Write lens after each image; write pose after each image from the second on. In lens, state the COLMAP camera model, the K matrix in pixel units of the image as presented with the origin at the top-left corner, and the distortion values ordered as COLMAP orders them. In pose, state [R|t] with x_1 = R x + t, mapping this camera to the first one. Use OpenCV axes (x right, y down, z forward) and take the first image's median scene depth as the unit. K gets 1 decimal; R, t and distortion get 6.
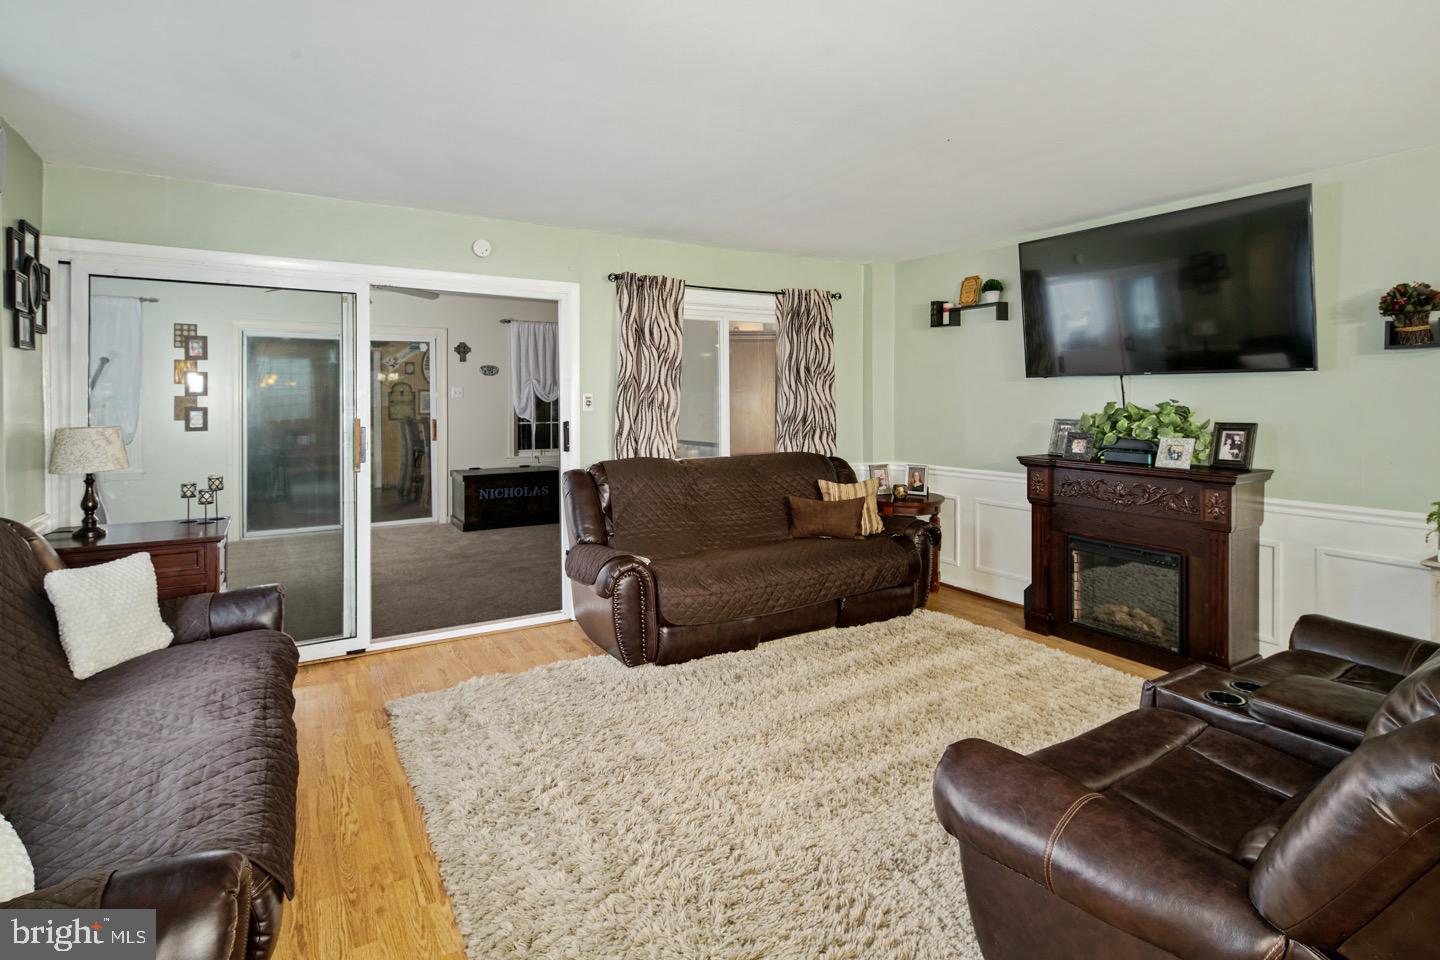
lens RADIAL K [[697.3, 0, 683.5], [0, 697.3, 406.6], [0, 0, 1]] dist [-0.001520, -0.000349]
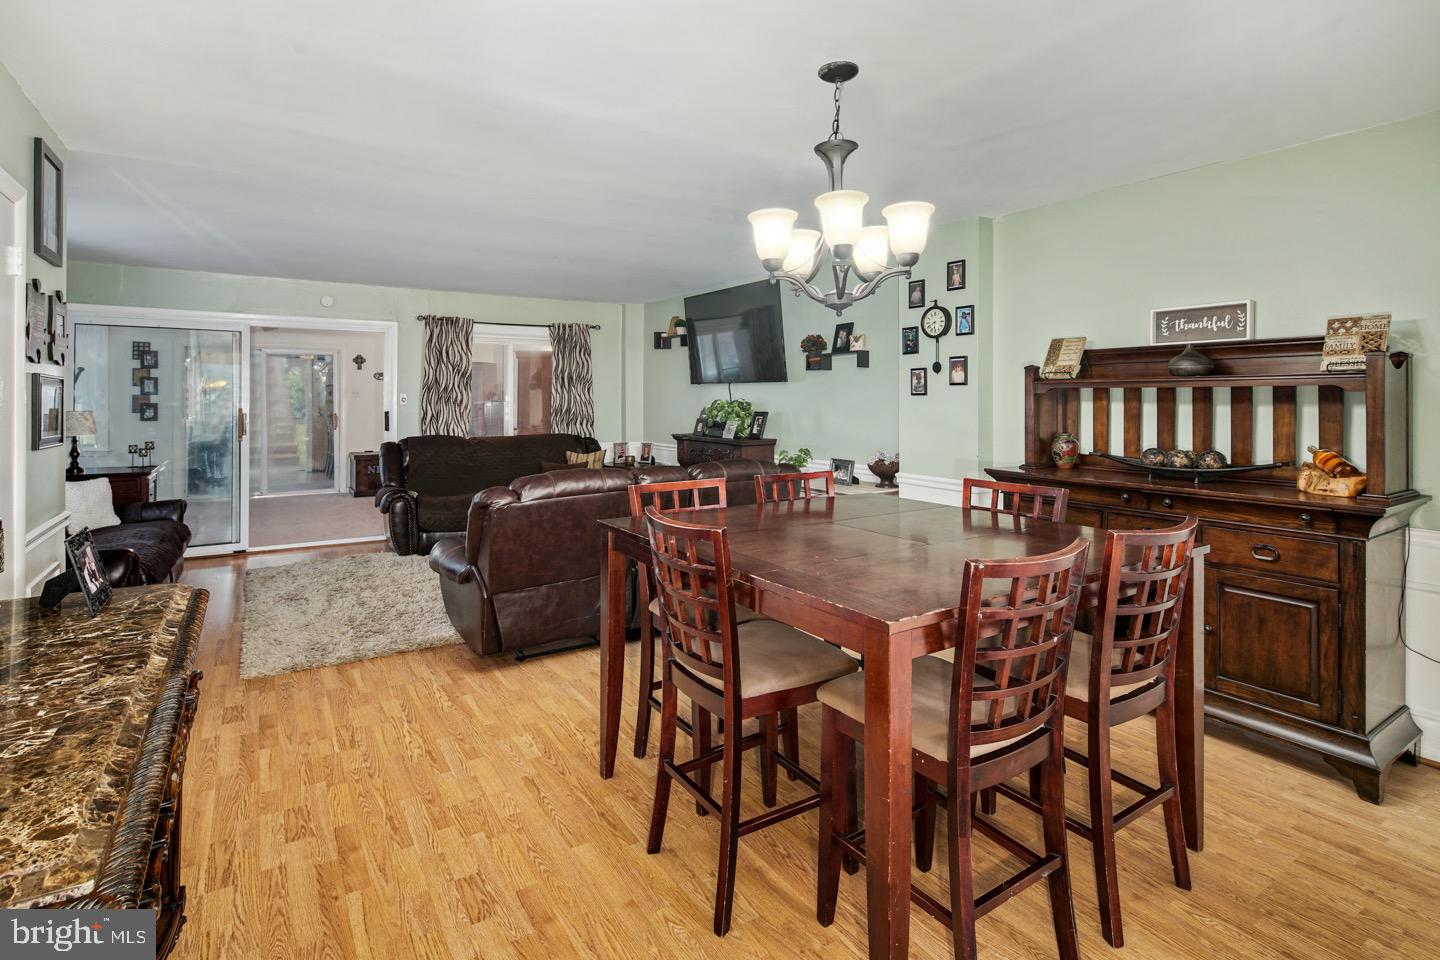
lens RADIAL K [[687.1, 0, 676.8], [0, 687.1, 397.7], [0, 0, 1]] dist [0.001022, 0.000322]
pose [[0.999604, 0.002937, 0.027998, 0.421657], [-0.002481, 0.999864, -0.016320, 0.013771], [-0.028043, 0.016244, 0.999475, -0.531740]]
